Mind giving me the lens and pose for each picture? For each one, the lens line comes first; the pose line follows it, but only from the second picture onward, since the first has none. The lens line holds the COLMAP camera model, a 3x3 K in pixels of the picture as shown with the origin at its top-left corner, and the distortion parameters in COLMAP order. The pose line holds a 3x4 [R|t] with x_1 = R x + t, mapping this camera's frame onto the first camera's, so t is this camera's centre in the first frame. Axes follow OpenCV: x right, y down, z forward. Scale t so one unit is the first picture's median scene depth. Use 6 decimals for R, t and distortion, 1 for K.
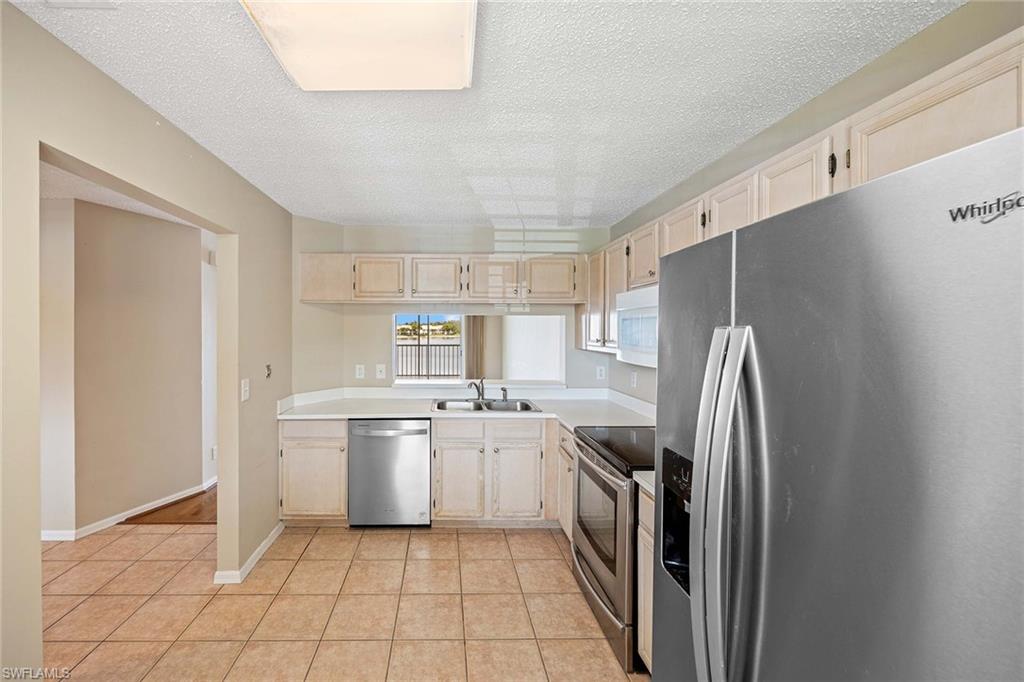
lens RADIAL K [[409.6, 0, 512.0], [0, 409.6, 336.9], [0, 0, 1]] dist [0.000145, 0.000149]
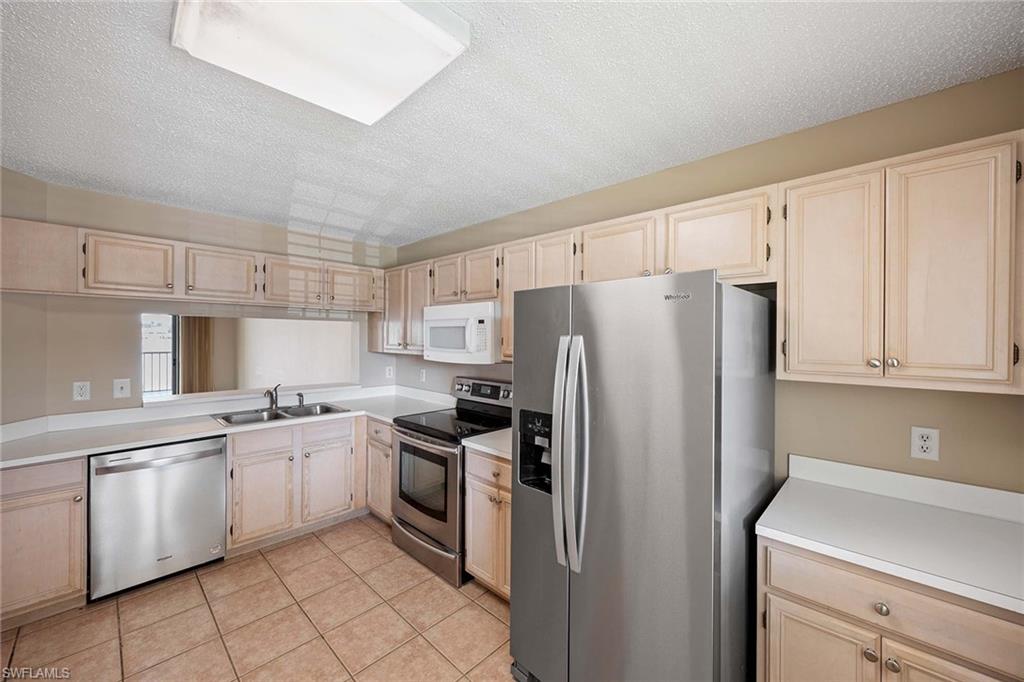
lens RADIAL K [[395.4, 0, 512.0], [0, 395.4, 341.0], [0, 0, 1]] dist [0.000451, 0.000190]
pose [[0.700294, -0.005594, 0.713833, -0.375524], [0.004849, 0.999984, 0.003079, -0.002585], [-0.713838, 0.001305, 0.700310, -0.033328]]
